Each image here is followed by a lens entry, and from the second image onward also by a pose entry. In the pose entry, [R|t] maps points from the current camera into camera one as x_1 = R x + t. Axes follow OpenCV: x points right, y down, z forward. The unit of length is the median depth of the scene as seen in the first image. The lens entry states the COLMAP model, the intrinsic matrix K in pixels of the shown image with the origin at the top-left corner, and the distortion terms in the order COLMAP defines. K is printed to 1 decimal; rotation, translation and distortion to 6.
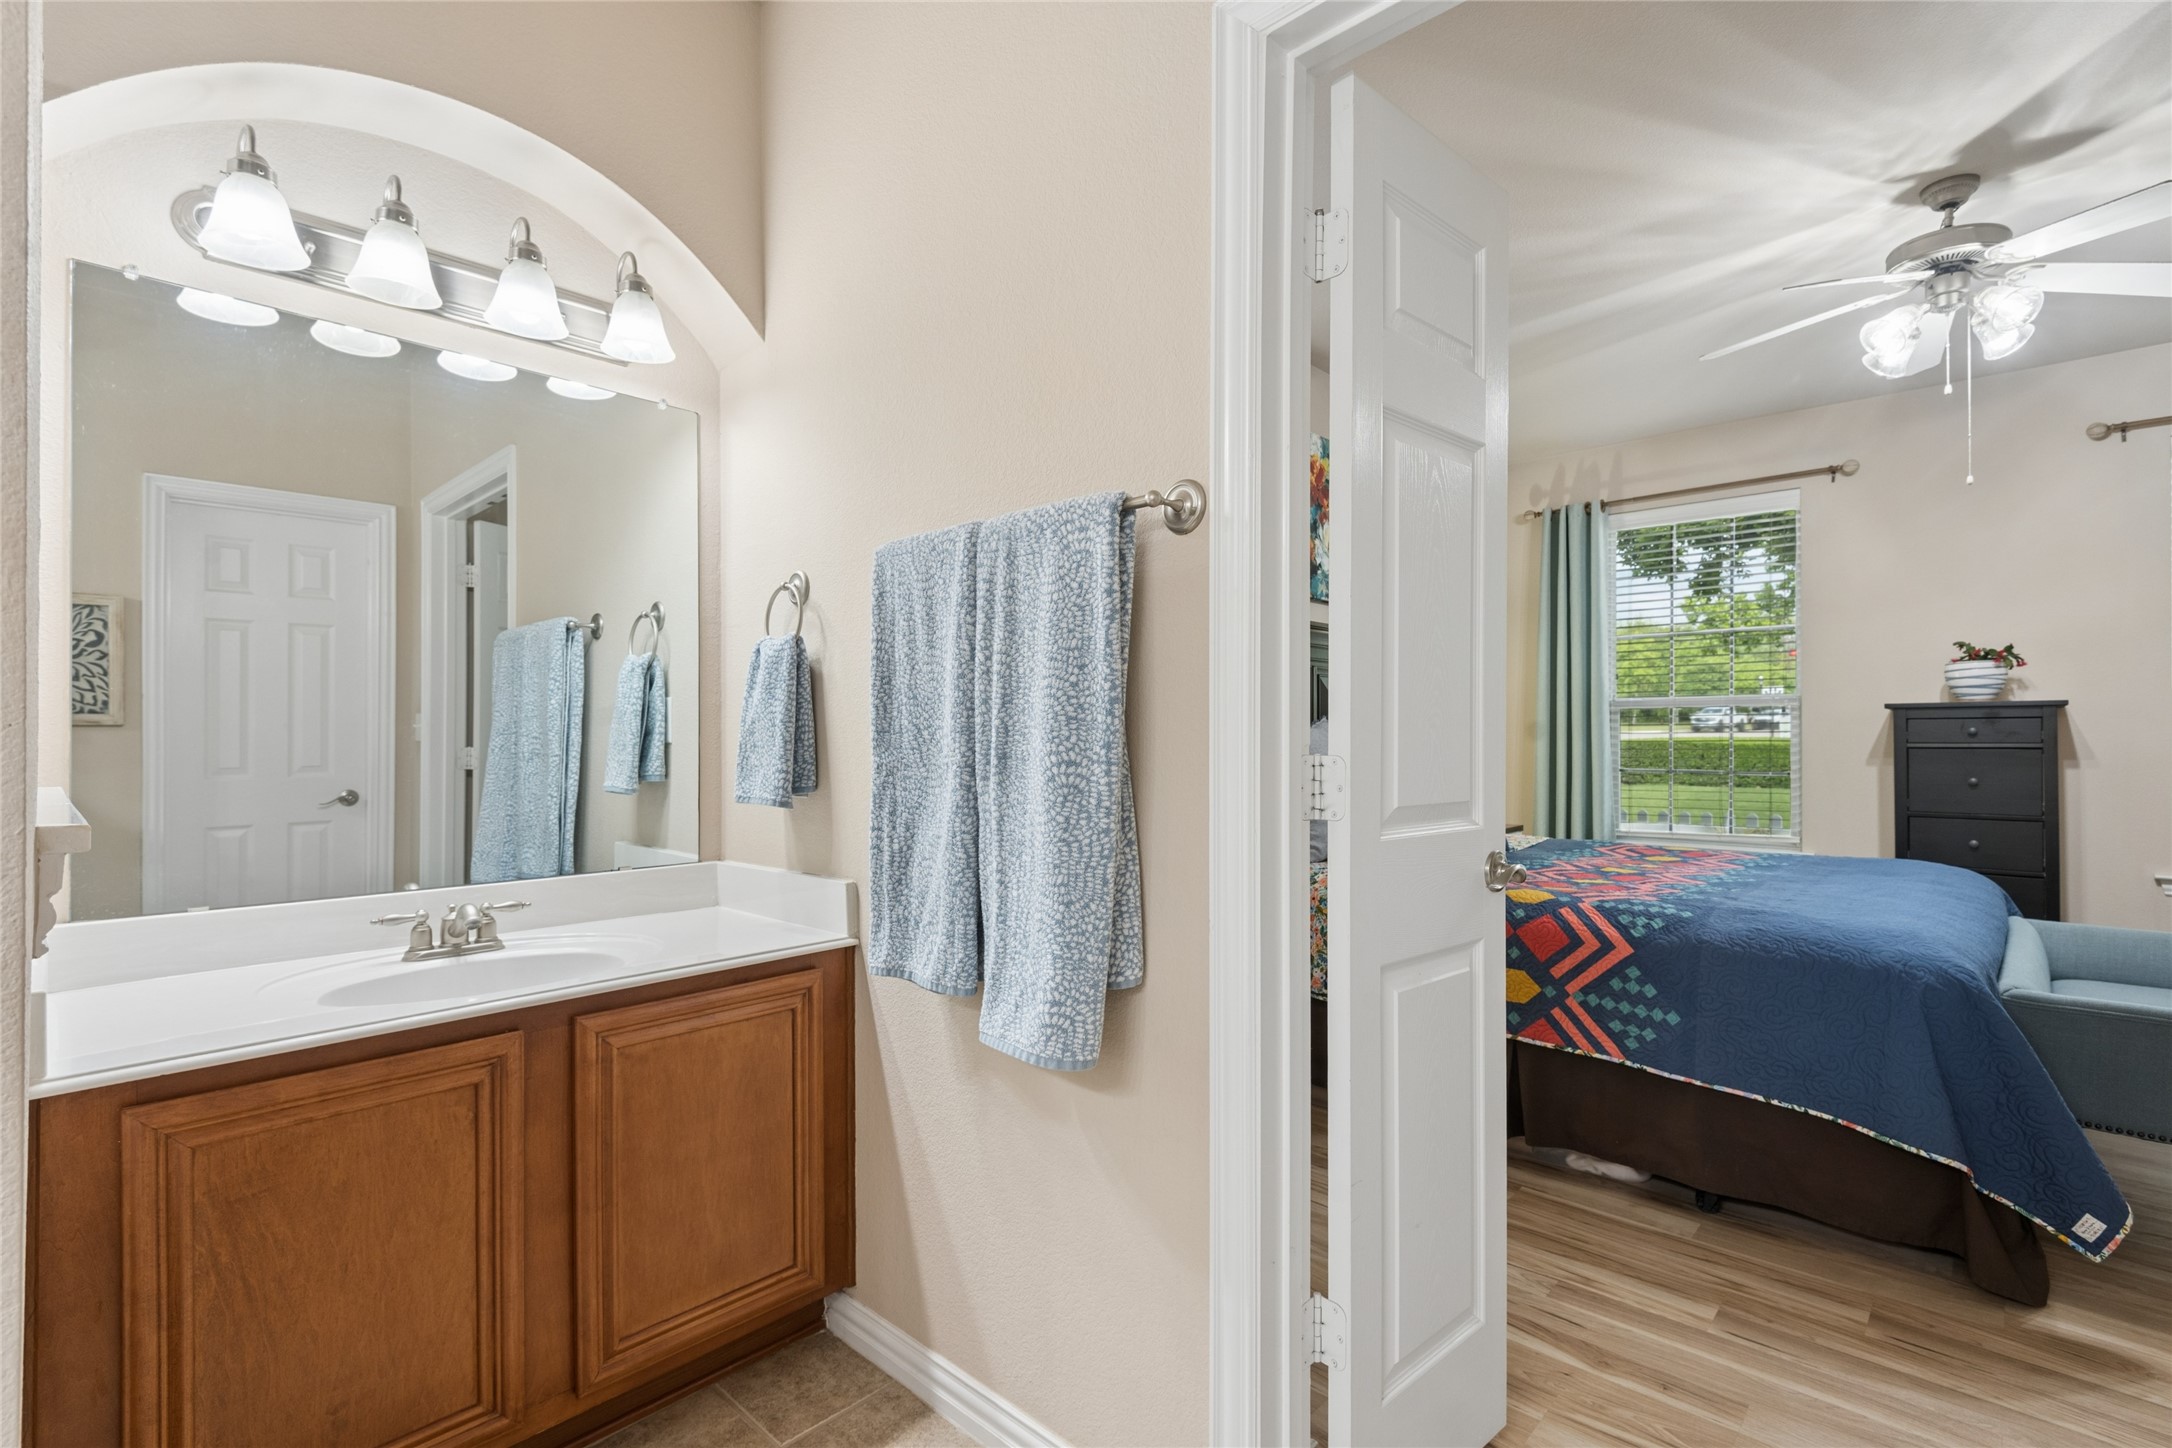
lens RADIAL K [[996.6, 0, 1076.7], [0, 996.6, 740.8], [0, 0, 1]] dist [0.015453, -0.008906]
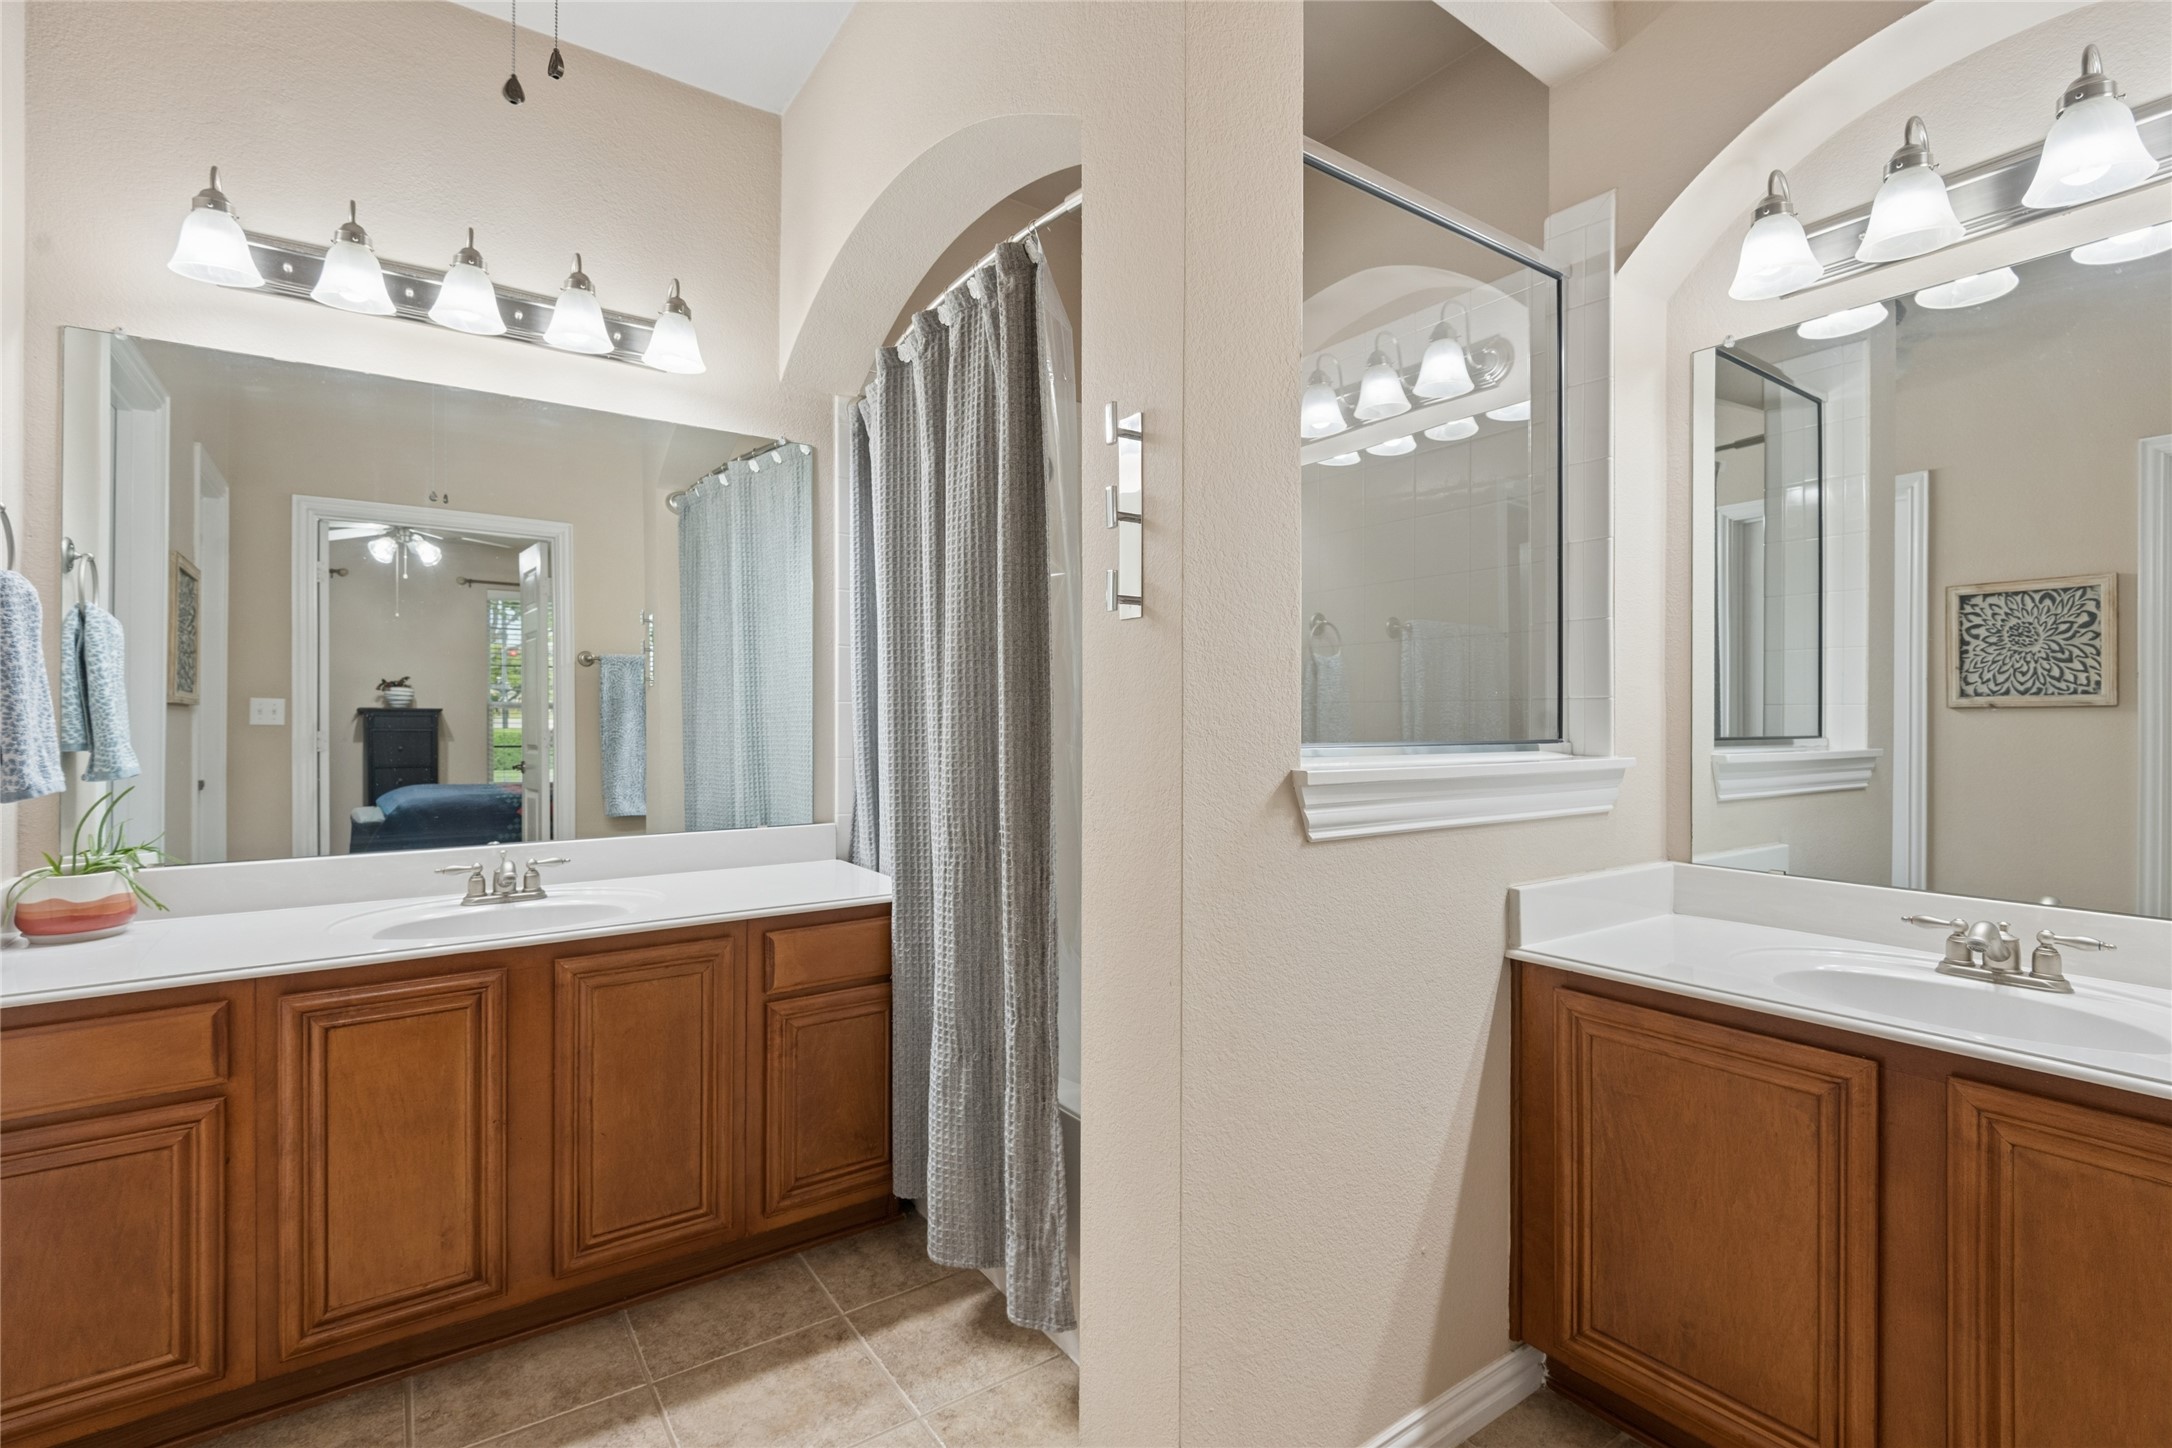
lens RADIAL K [[996.6, 0, 1088.1], [0, 996.6, 710.6], [0, 0, 1]] dist [0.015453, -0.008906]
pose [[-0.189945, 0.001593, -0.981794, 0.346198], [-0.008258, 0.999961, 0.003220, -0.010992], [0.981760, 0.008719, -0.189924, 0.394483]]
